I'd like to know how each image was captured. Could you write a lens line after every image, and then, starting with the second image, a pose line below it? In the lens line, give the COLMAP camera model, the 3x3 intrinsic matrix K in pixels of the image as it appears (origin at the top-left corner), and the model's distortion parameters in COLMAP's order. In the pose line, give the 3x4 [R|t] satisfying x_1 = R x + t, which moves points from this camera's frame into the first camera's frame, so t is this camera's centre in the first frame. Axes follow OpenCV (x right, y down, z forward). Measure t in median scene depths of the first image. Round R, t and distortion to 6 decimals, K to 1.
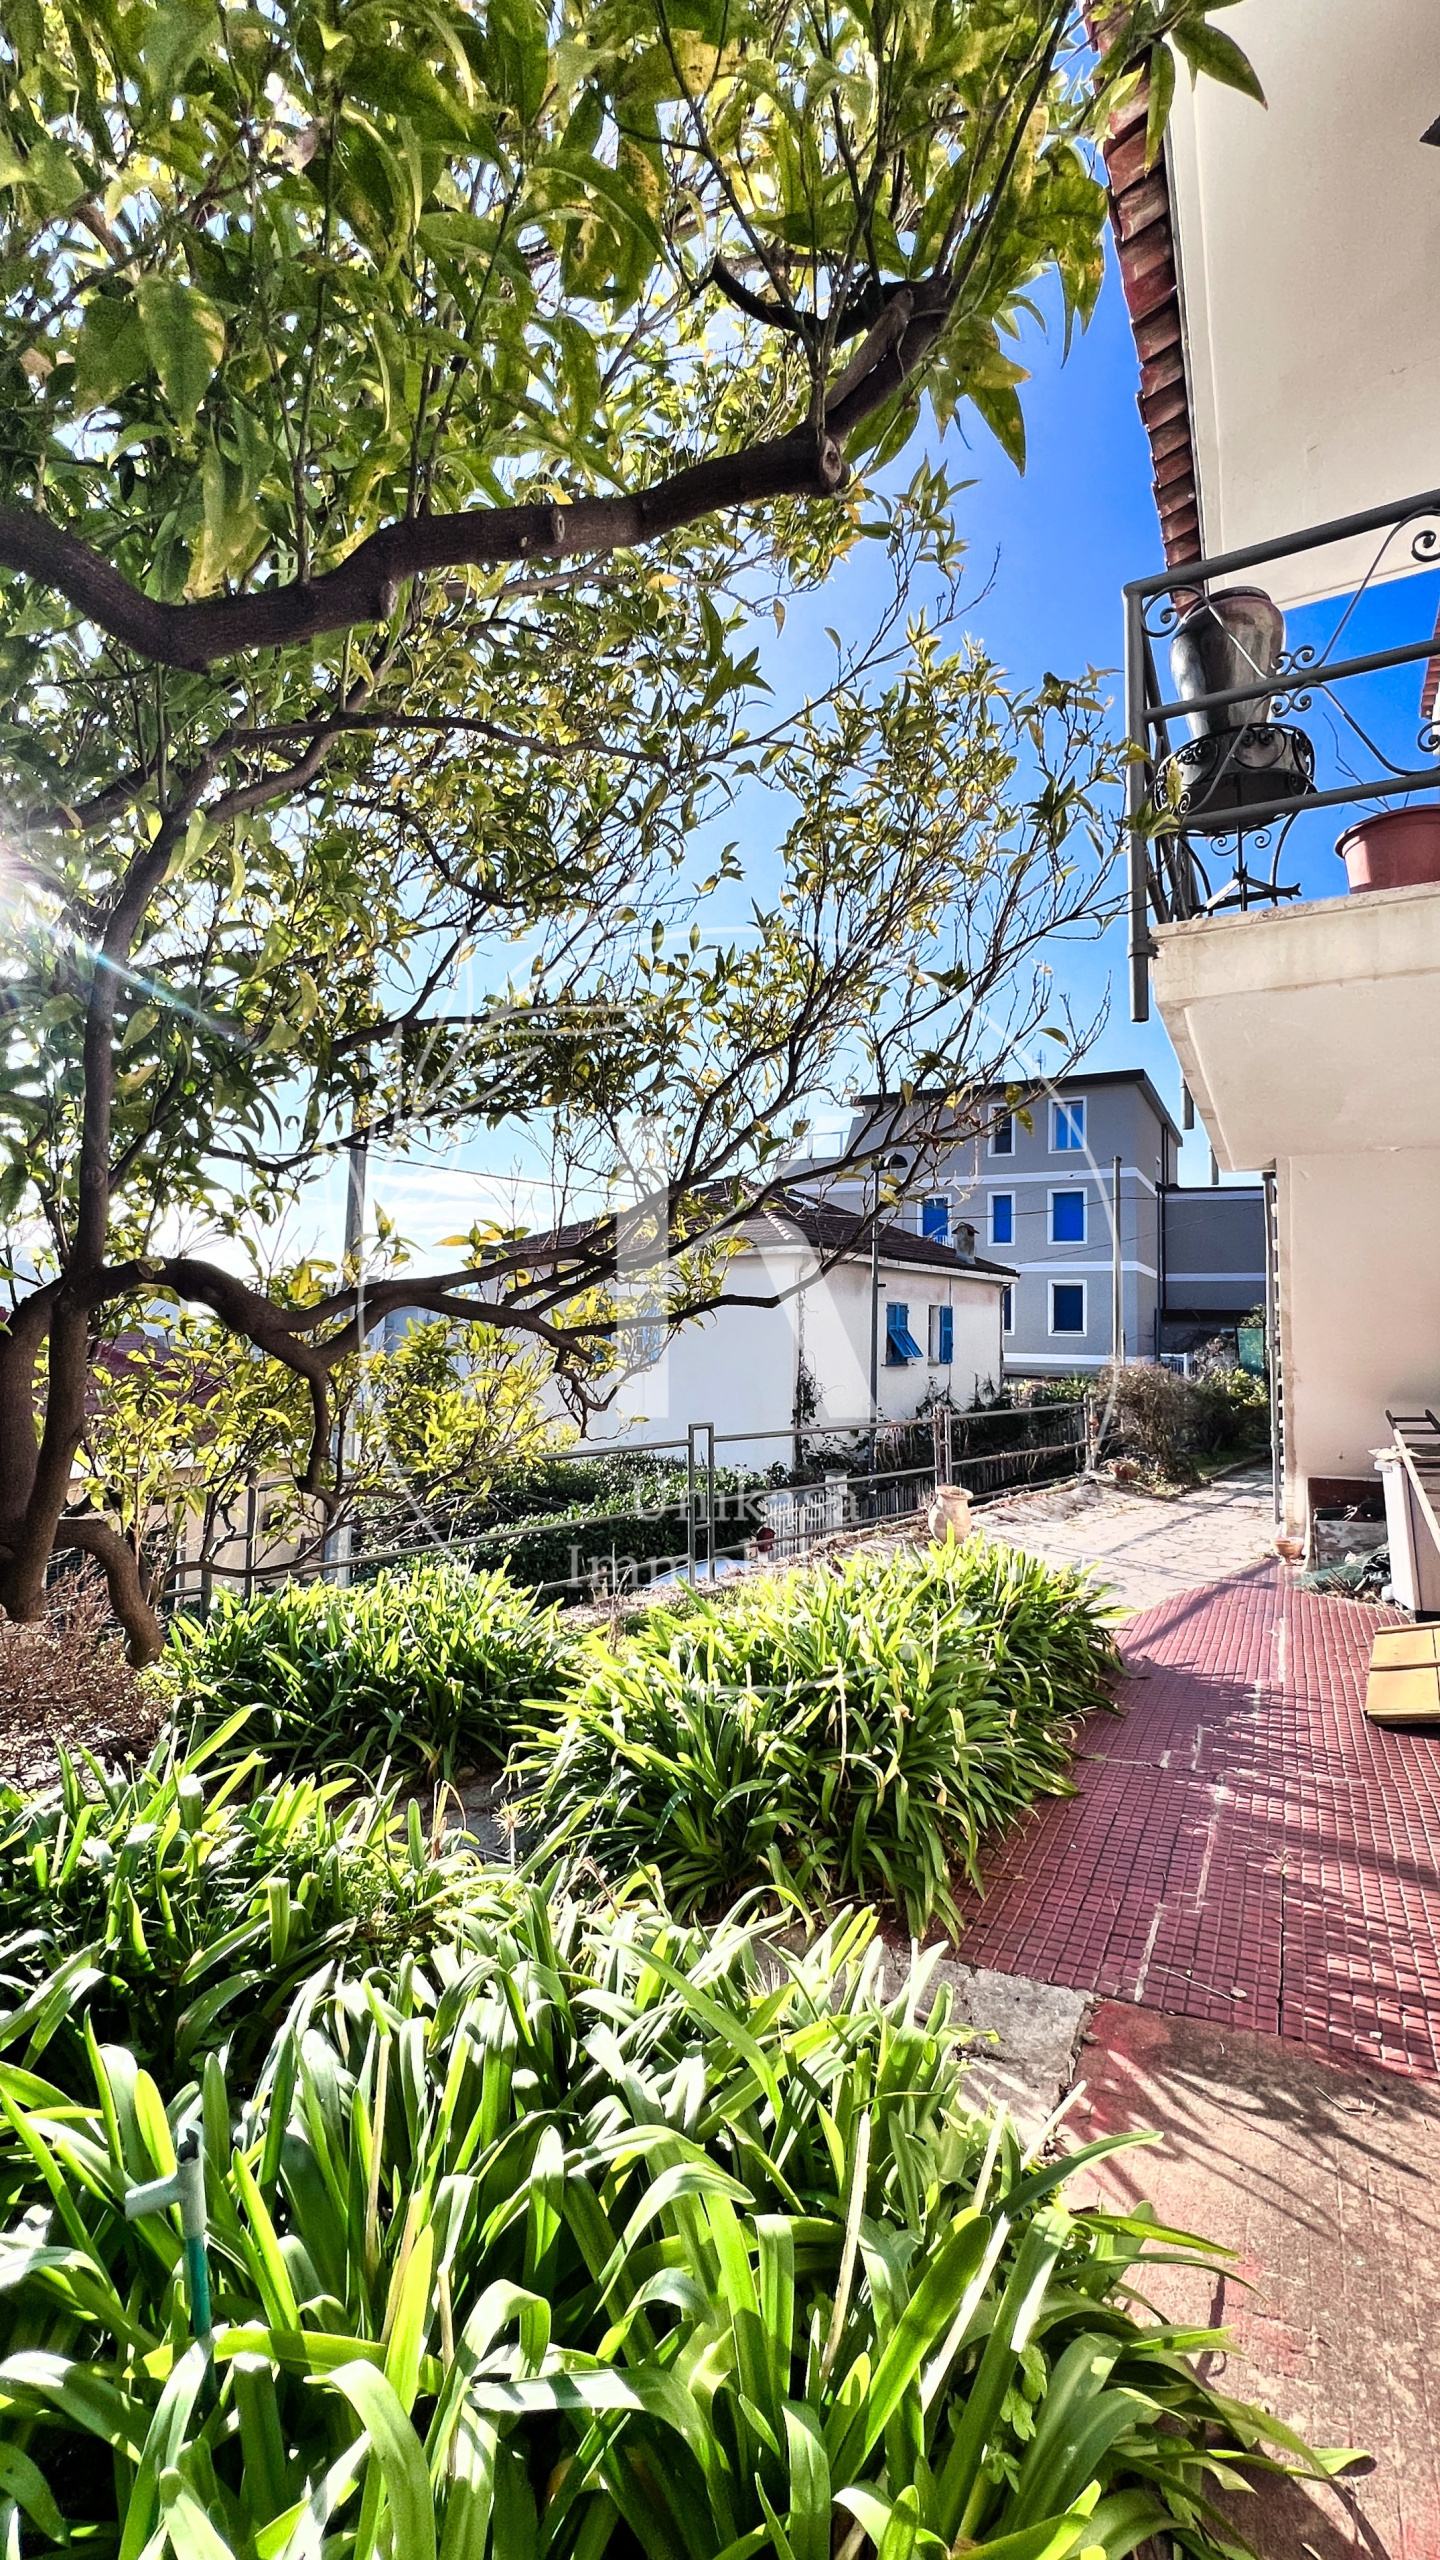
lens RADIAL K [[1058.6, 0, 732.3], [0, 1058.6, 1280.1], [0, 0, 1]] dist [-0.001487, -0.000196]
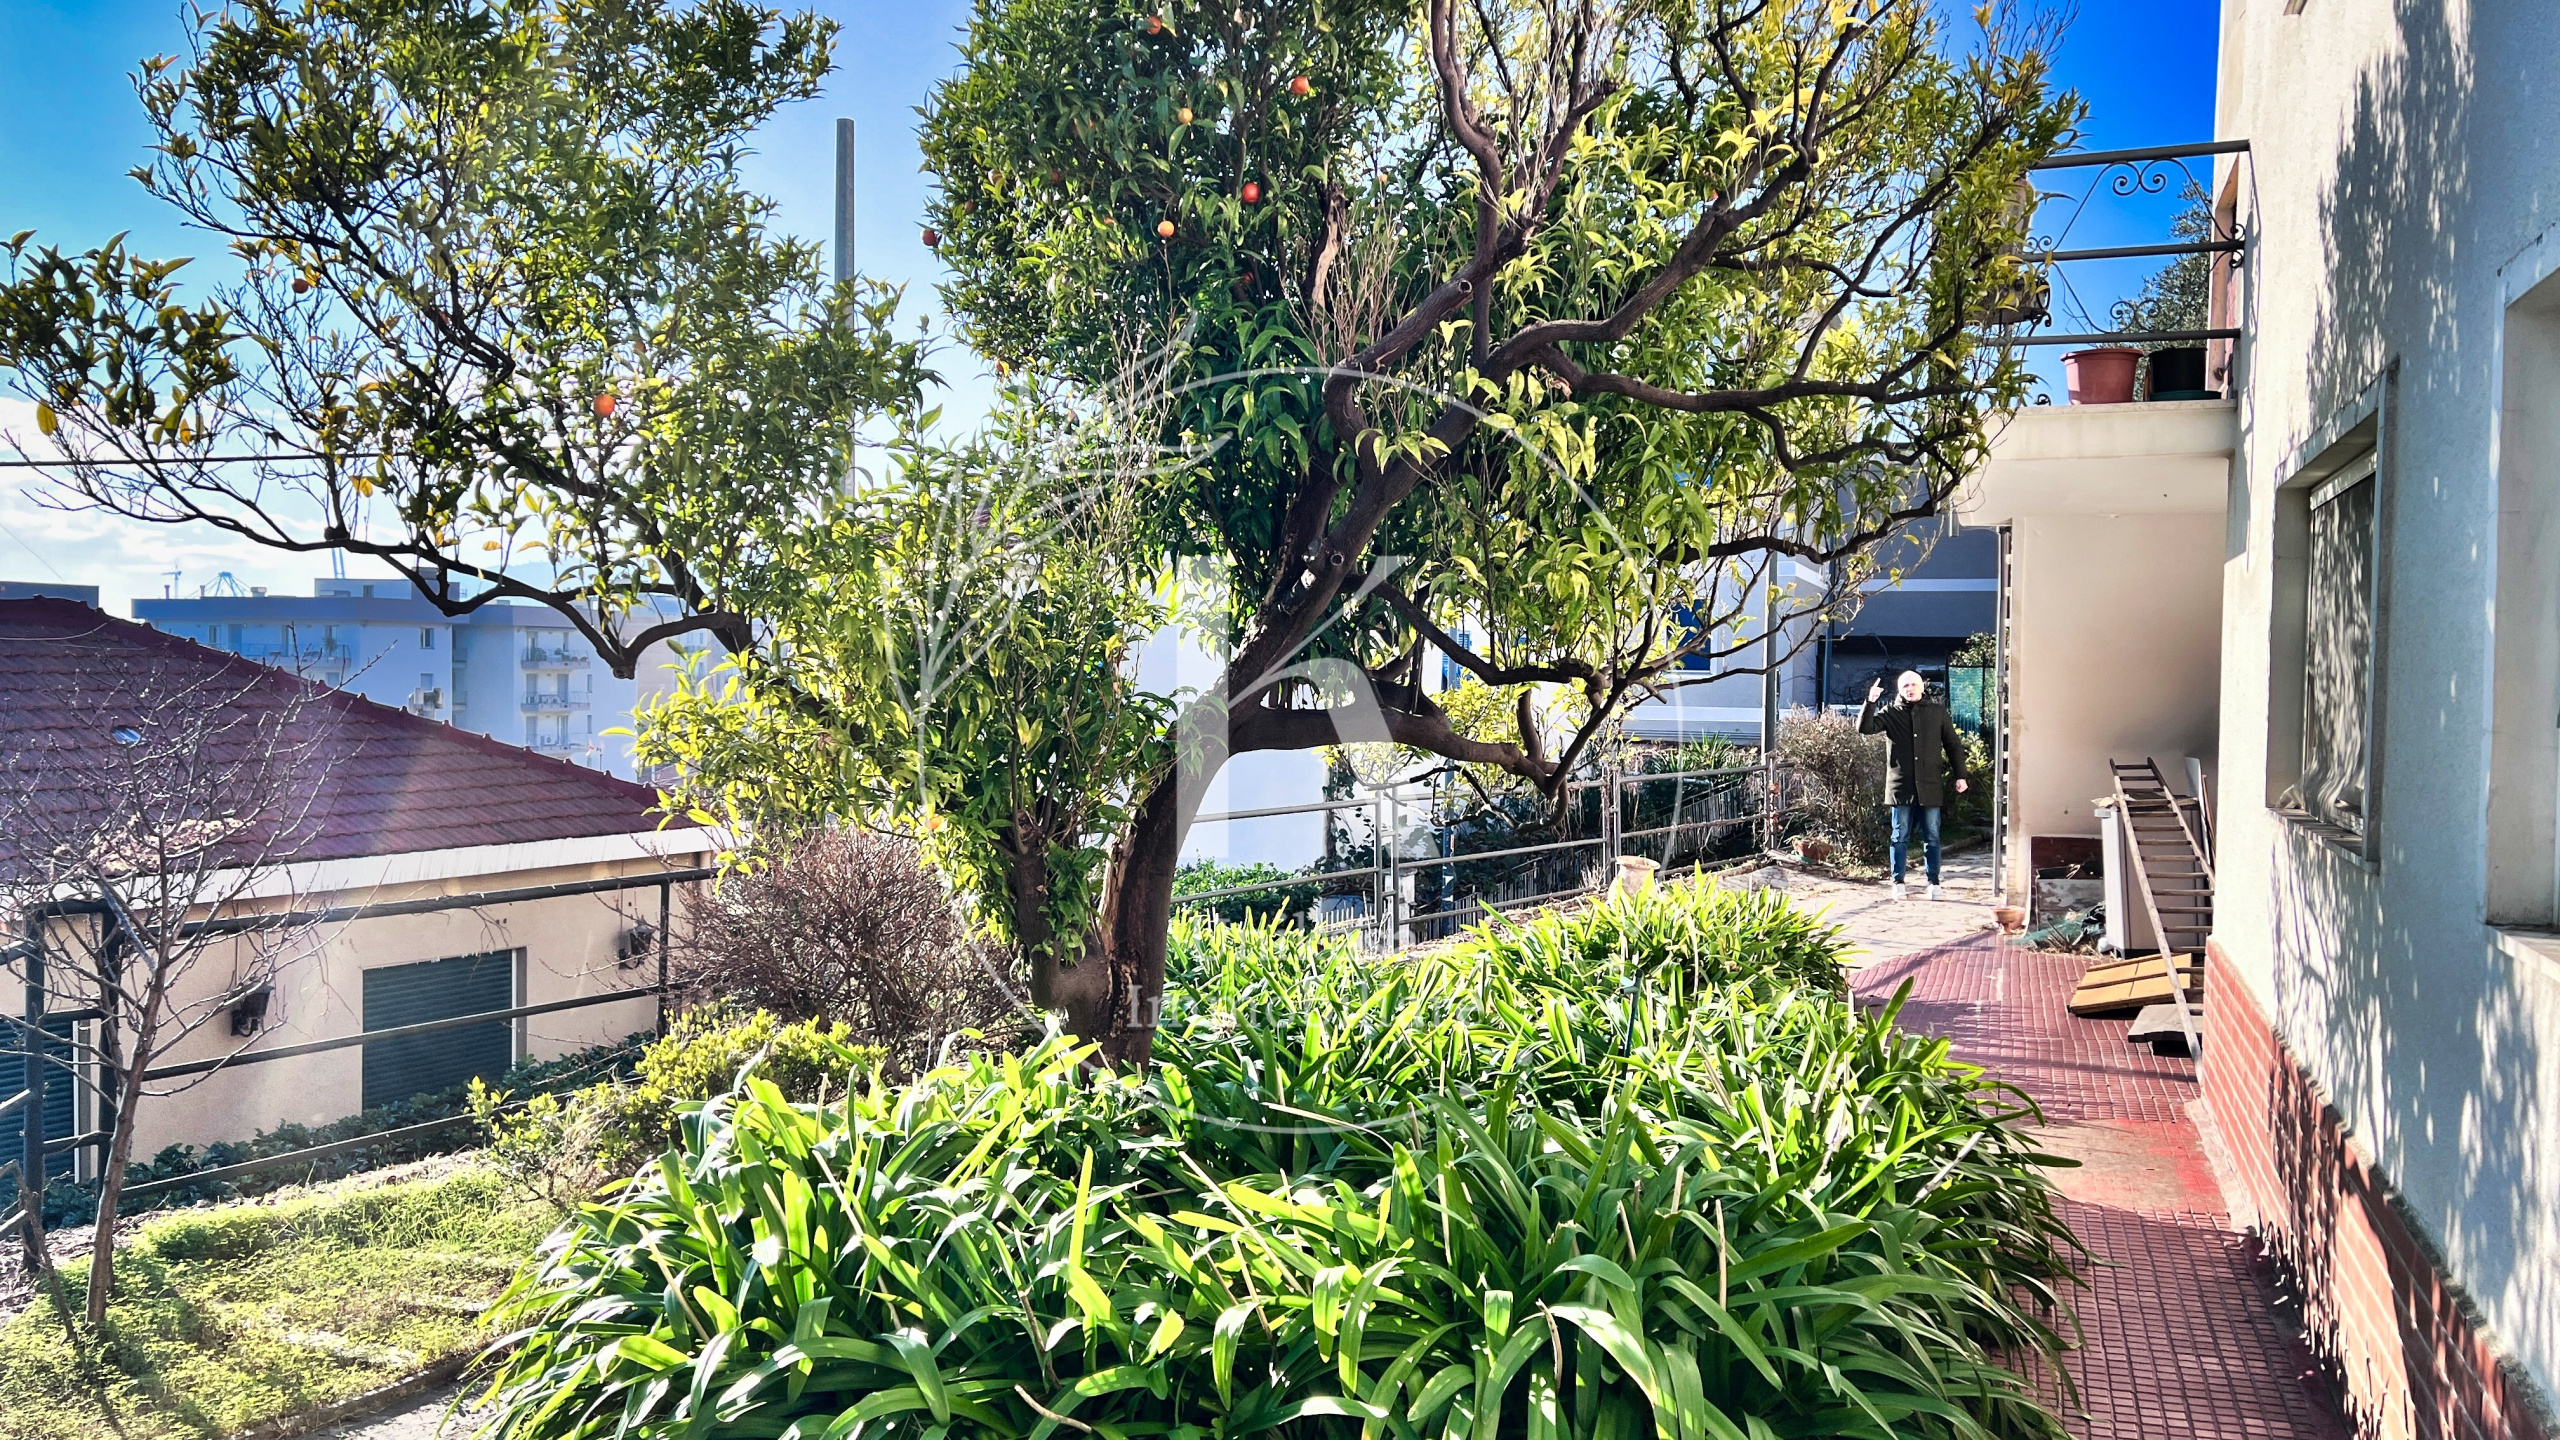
lens RADIAL K [[1910.3, 0, 1288.8], [0, 1910.3, 729.8], [0, 0, 1]] dist [0.067757, -0.071190]
pose [[0.992662, -0.003068, 0.120880, -0.279791], [-0.006987, 0.996552, 0.082676, -0.036744], [-0.120717, -0.082914, 0.989218, -0.535387]]
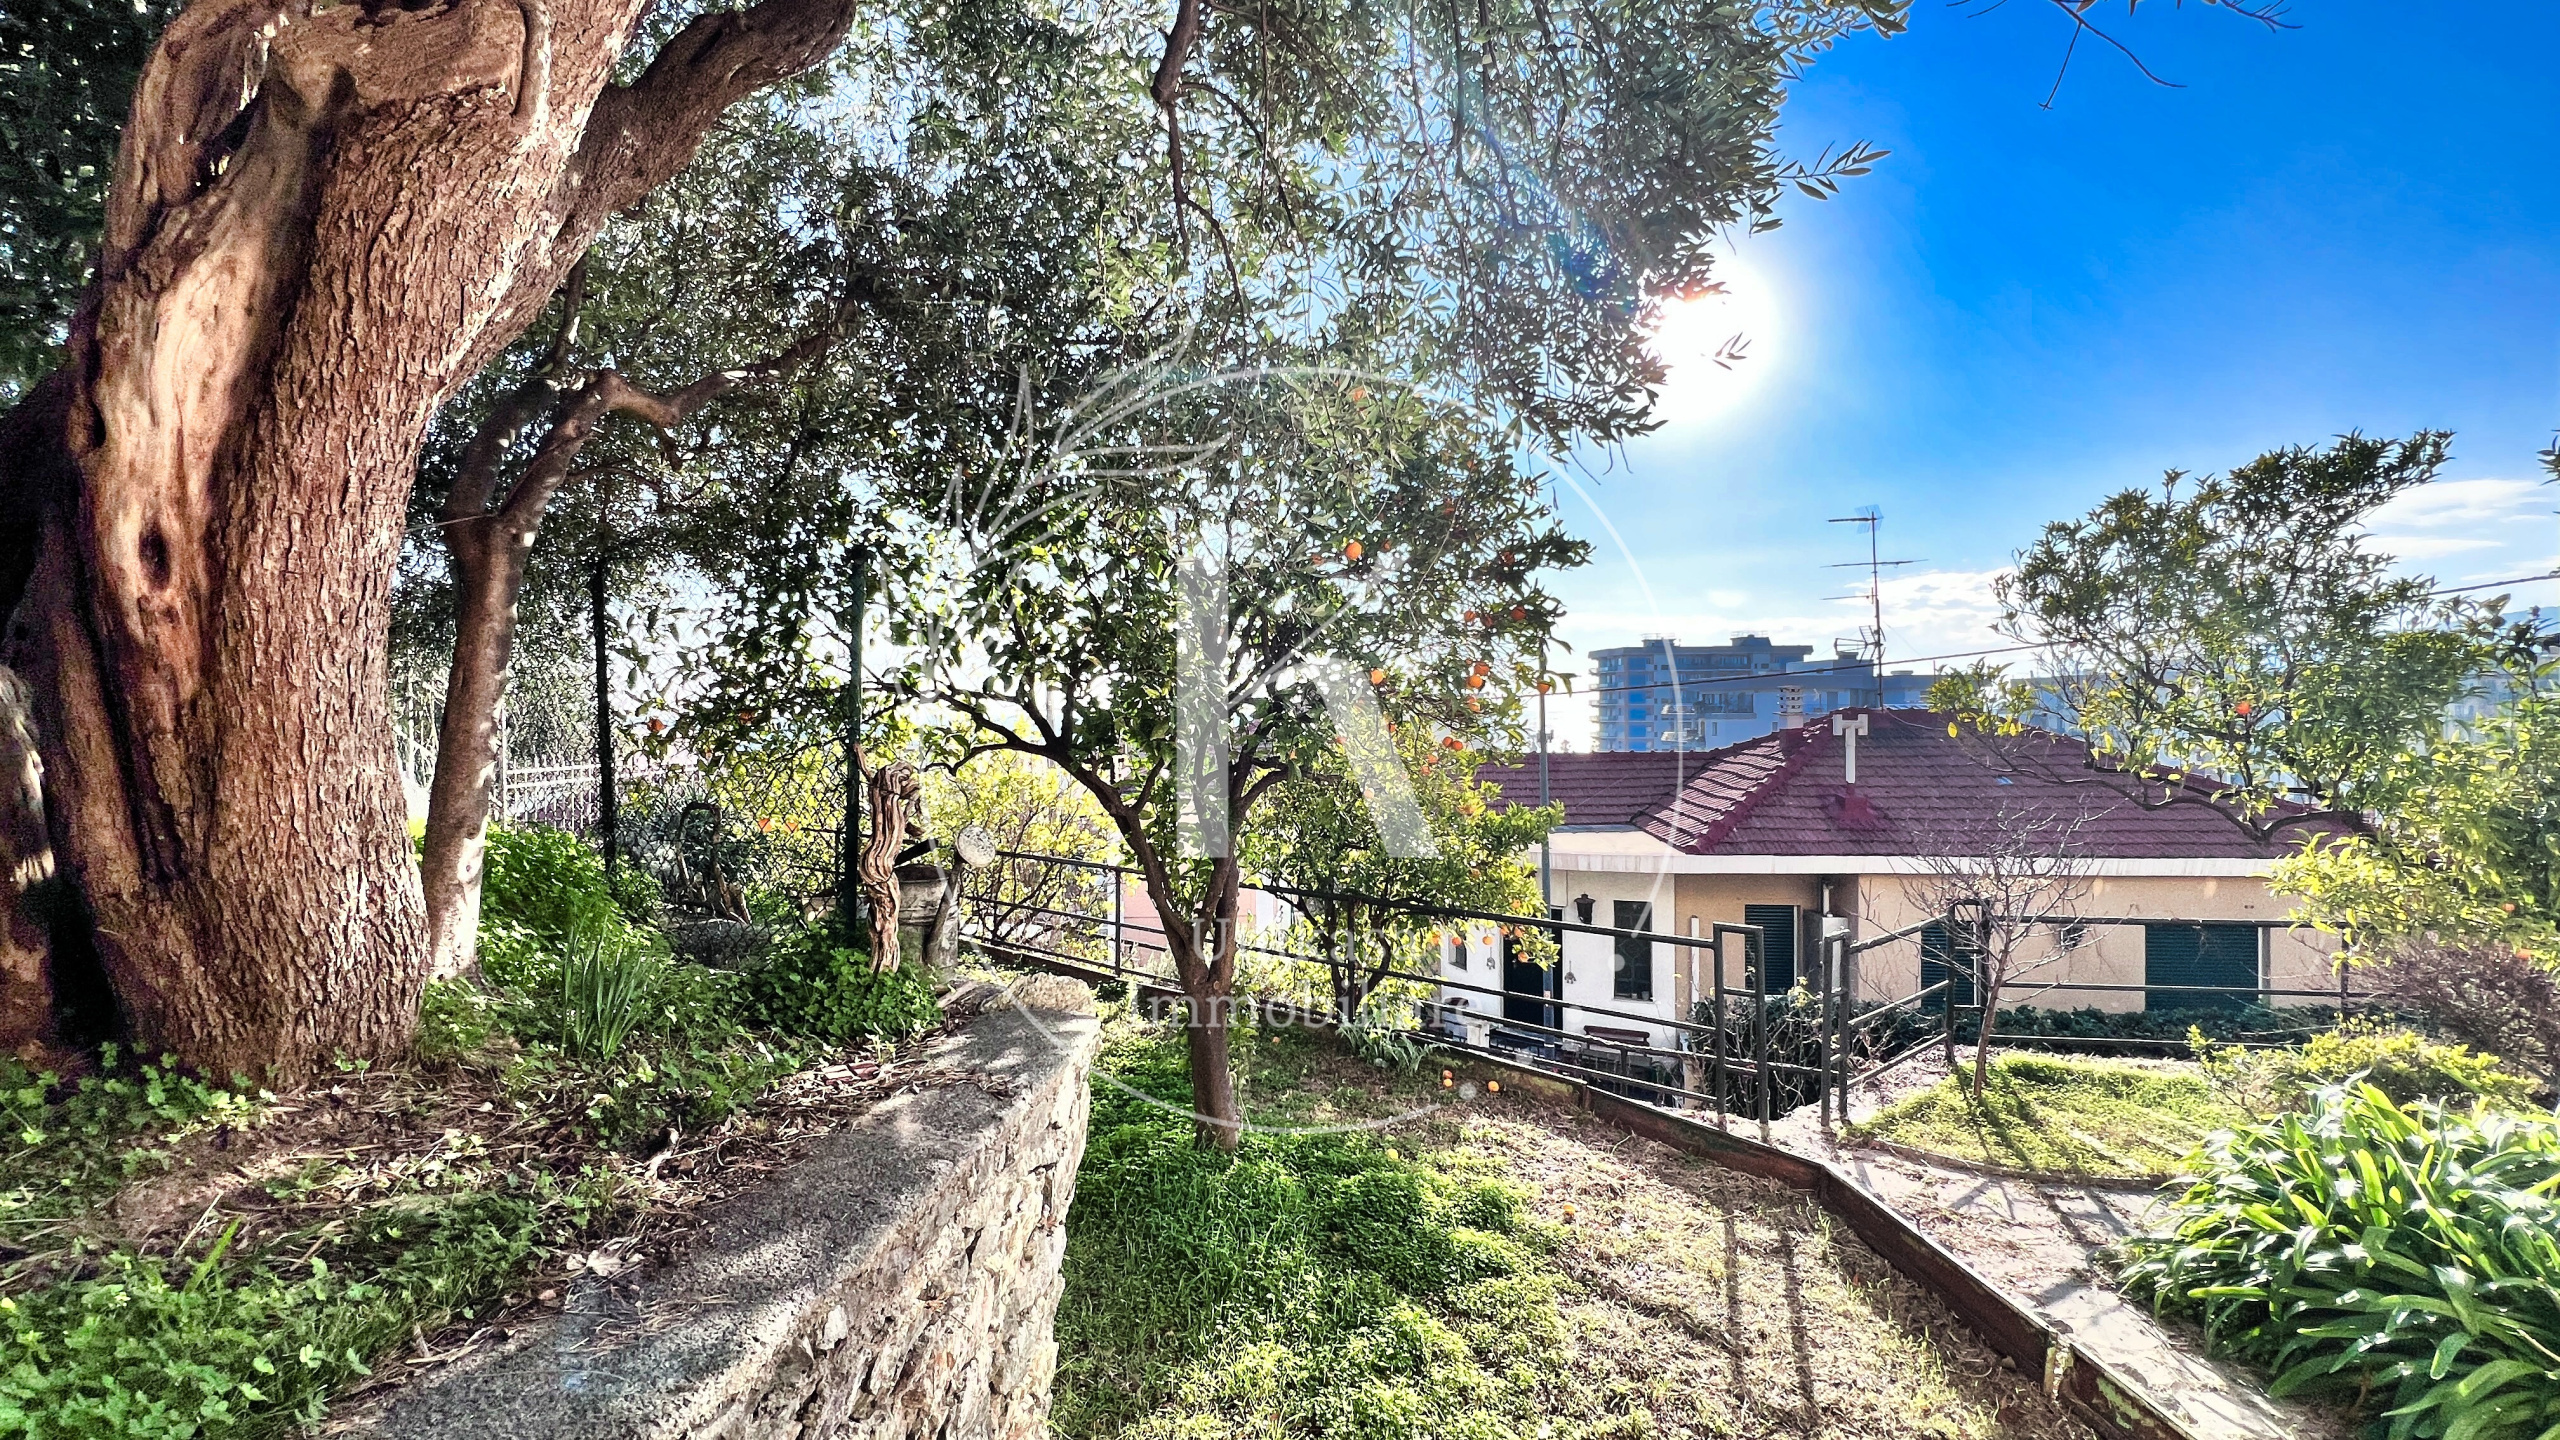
lens RADIAL K [[1020.7, 0, 1275.7], [0, 1020.7, 718.1], [0, 0, 1]] dist [-0.000391, 0.000036]
pose [[0.505197, -0.011211, -0.862931, -0.208917], [0.058184, 0.998083, 0.021097, -0.104018], [0.861040, -0.060867, 0.504881, -0.666688]]
